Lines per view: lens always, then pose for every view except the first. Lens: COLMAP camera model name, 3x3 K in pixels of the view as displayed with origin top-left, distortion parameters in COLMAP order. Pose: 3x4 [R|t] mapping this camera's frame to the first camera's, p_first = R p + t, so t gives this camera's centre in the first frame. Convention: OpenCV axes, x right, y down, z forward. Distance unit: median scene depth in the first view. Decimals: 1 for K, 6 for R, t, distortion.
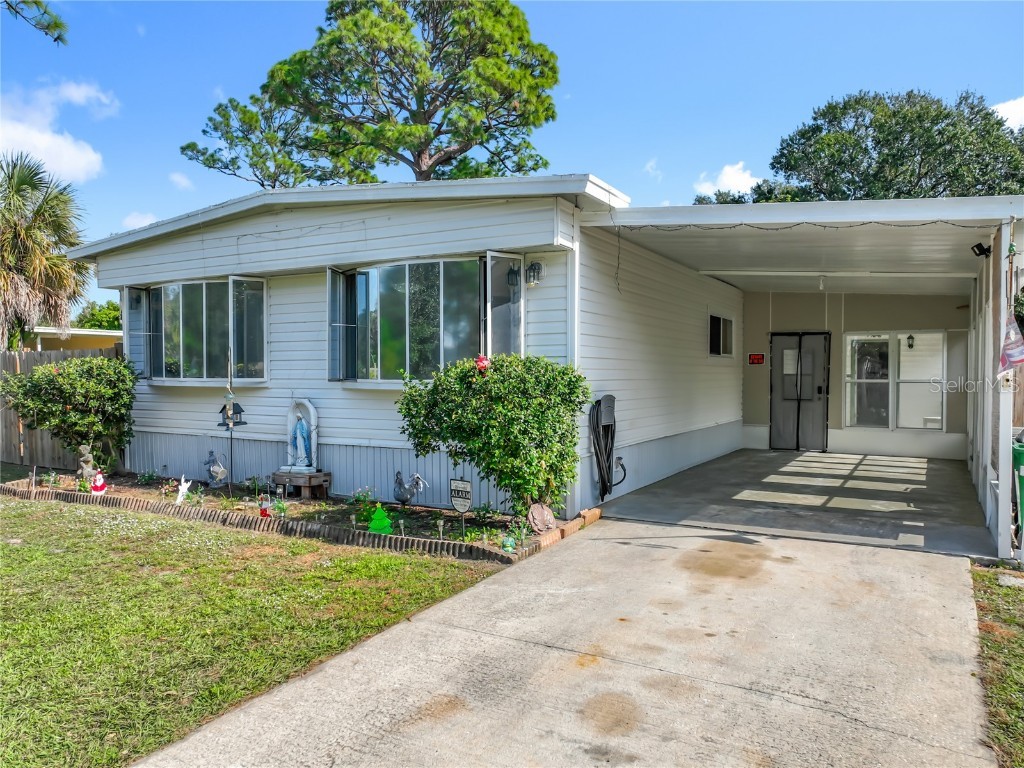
lens RADIAL K [[726.8, 0, 523.1], [0, 726.8, 389.6], [0, 0, 1]] dist [-0.005578, -0.000942]
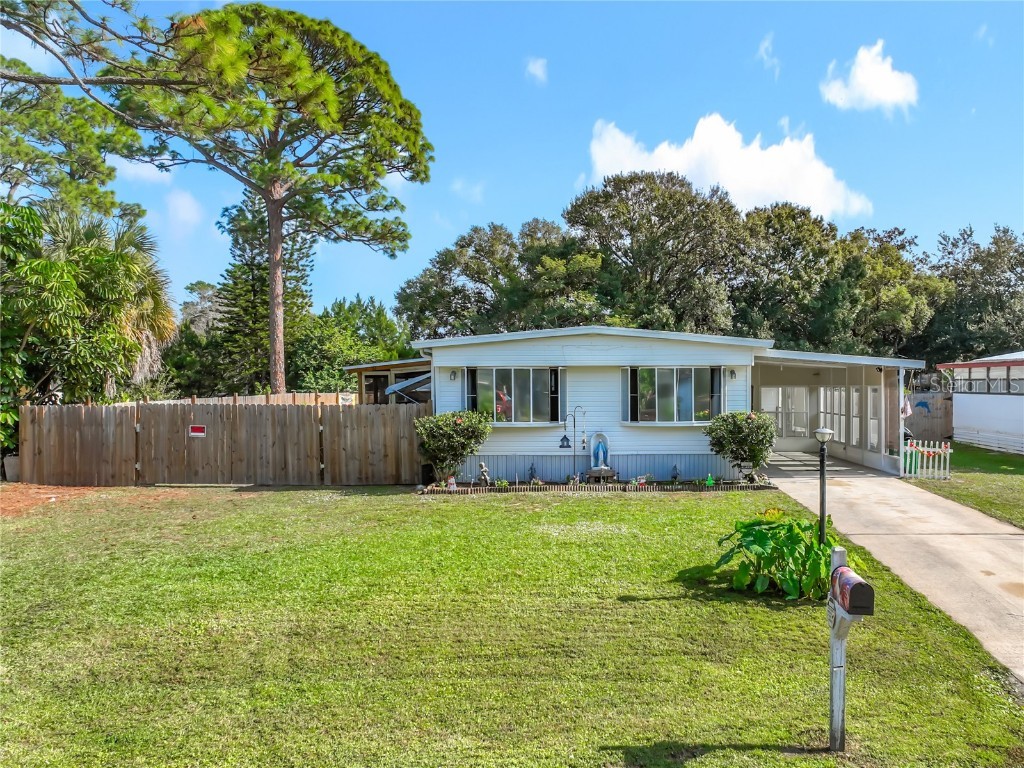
lens RADIAL K [[830.2, 0, 591.4], [0, 830.2, 411.6], [0, 0, 1]] dist [-0.000430, 0.008555]
pose [[0.870876, -0.020637, 0.491070, -1.182041], [0.016441, 0.999782, 0.012859, -0.058897], [-0.491228, -0.003125, 0.871025, -0.760570]]
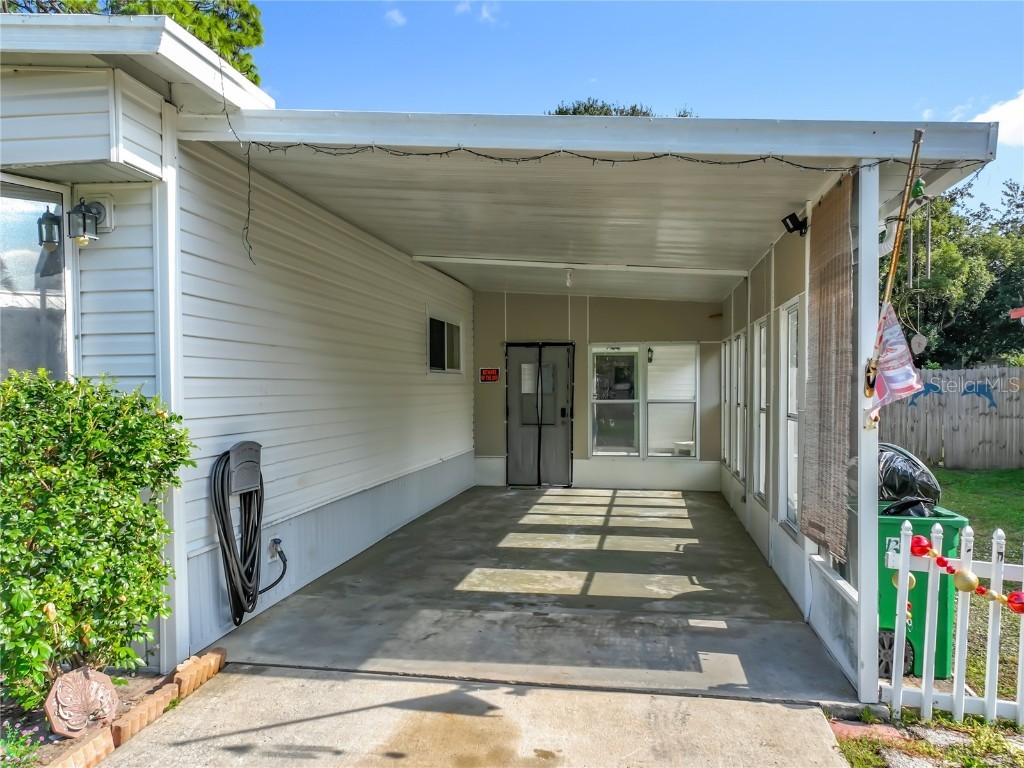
lens RADIAL K [[751.6, 0, 514.1], [0, 751.6, 410.5], [0, 0, 1]] dist [0.000969, 0.002846]
pose [[0.942574, -0.015627, 0.333630, 0.087012], [0.012160, 0.999848, 0.012478, -0.016515], [-0.333775, -0.007705, 0.942621, 0.262369]]
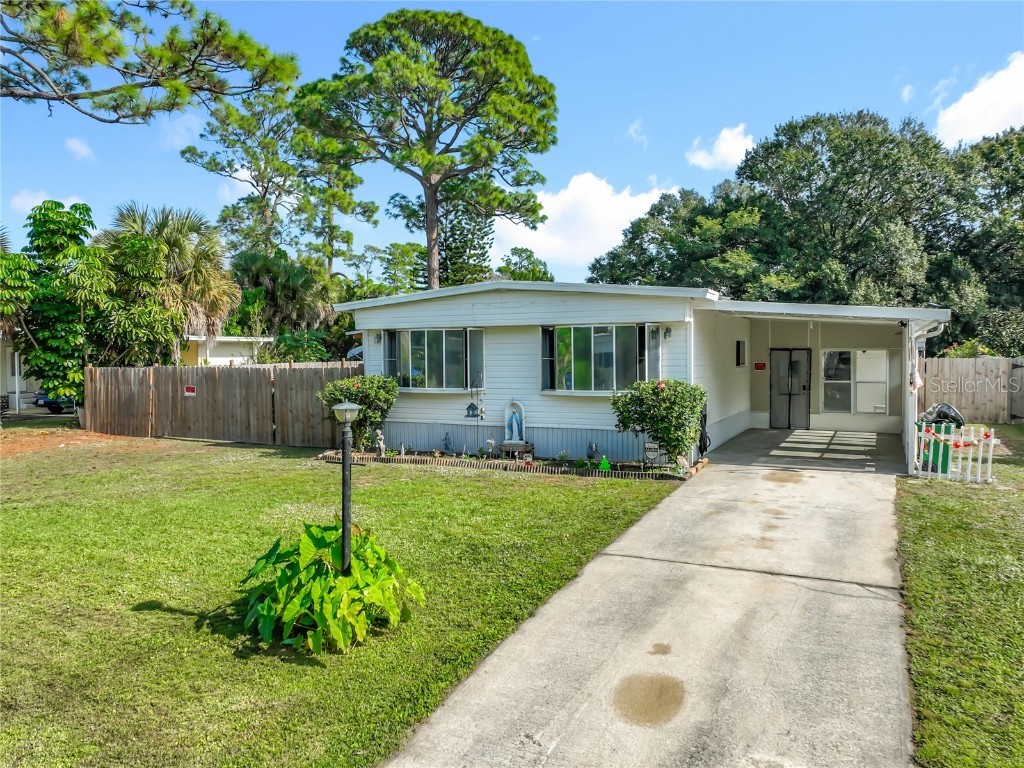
lens RADIAL K [[771.0, 0, 488.7], [0, 771.0, 377.4], [0, 0, 1]] dist [0.009043, -0.006177]
pose [[0.999034, -0.009532, 0.042896, -0.373703], [0.009255, 0.999935, 0.006649, -0.045744], [-0.042957, -0.006245, 0.999057, -0.673279]]
